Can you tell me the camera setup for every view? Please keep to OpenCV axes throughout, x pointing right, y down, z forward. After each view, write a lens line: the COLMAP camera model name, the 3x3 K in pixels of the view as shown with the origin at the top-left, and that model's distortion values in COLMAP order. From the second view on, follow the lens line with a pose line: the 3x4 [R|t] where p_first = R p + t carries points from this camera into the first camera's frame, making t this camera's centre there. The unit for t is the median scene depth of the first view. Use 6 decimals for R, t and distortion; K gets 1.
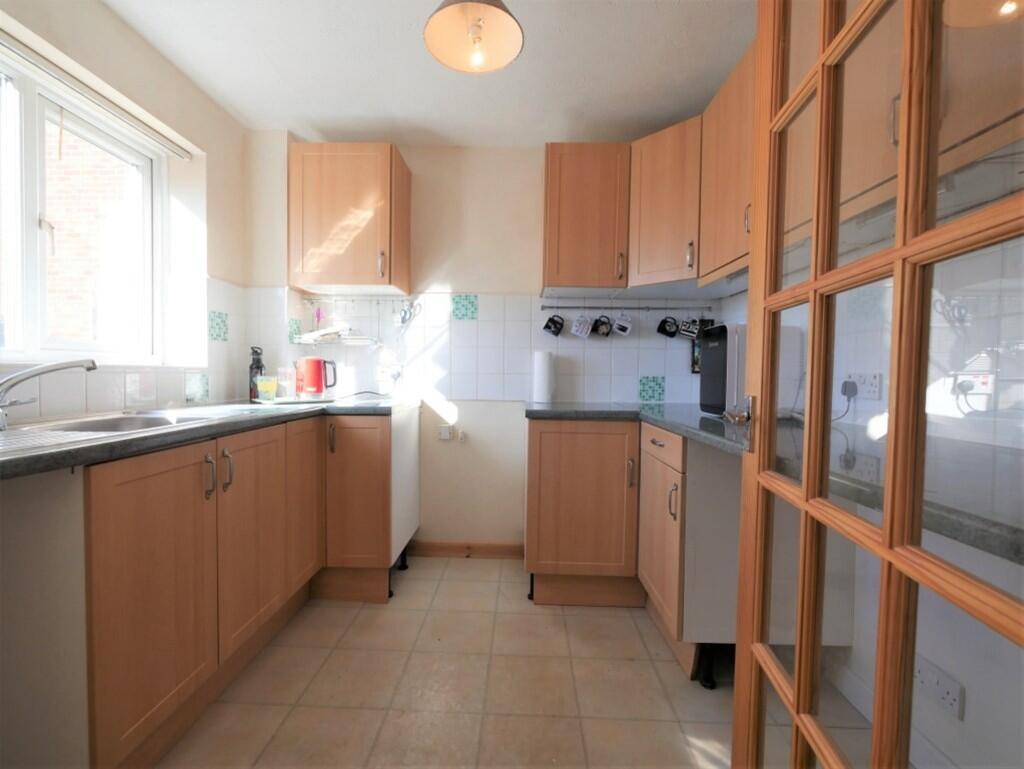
lens RADIAL K [[442.0, 0, 505.5], [0, 442.0, 381.6], [0, 0, 1]] dist [-0.001438, -0.000367]
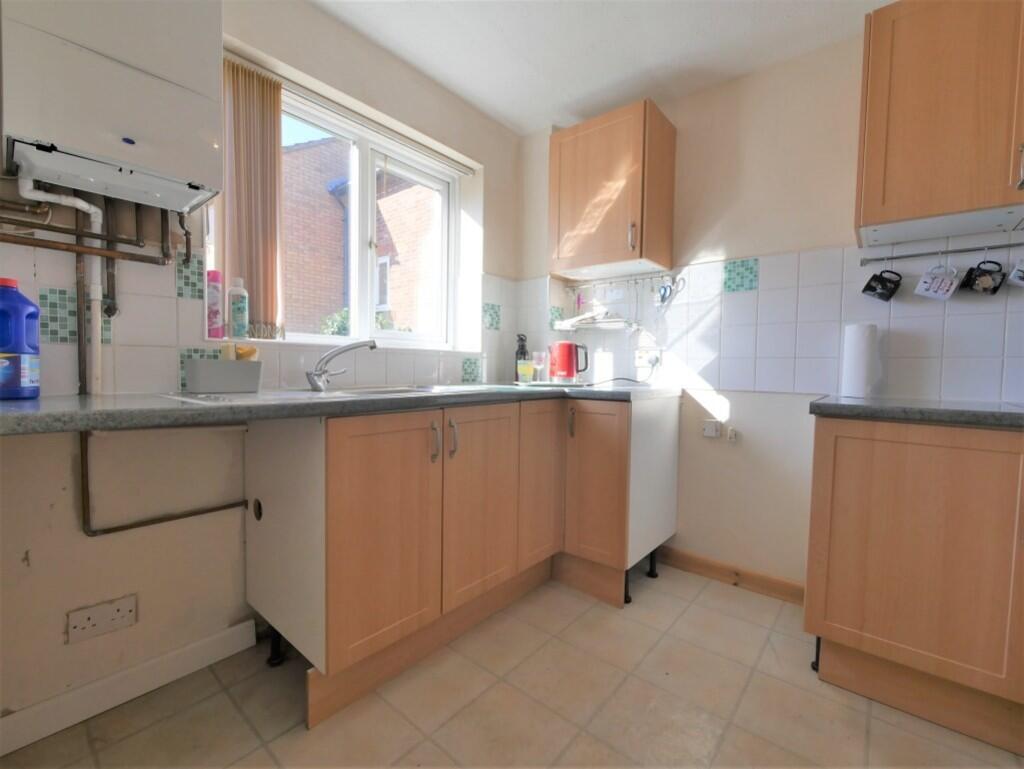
lens RADIAL K [[442.0, 0, 505.5], [0, 442.0, 381.6], [0, 0, 1]] dist [-0.001438, -0.000367]
pose [[0.794103, 0.023398, -0.607332, 0.069212], [-0.016578, 0.999721, 0.016839, 0.020511], [0.607557, -0.003303, 0.794270, 0.112670]]
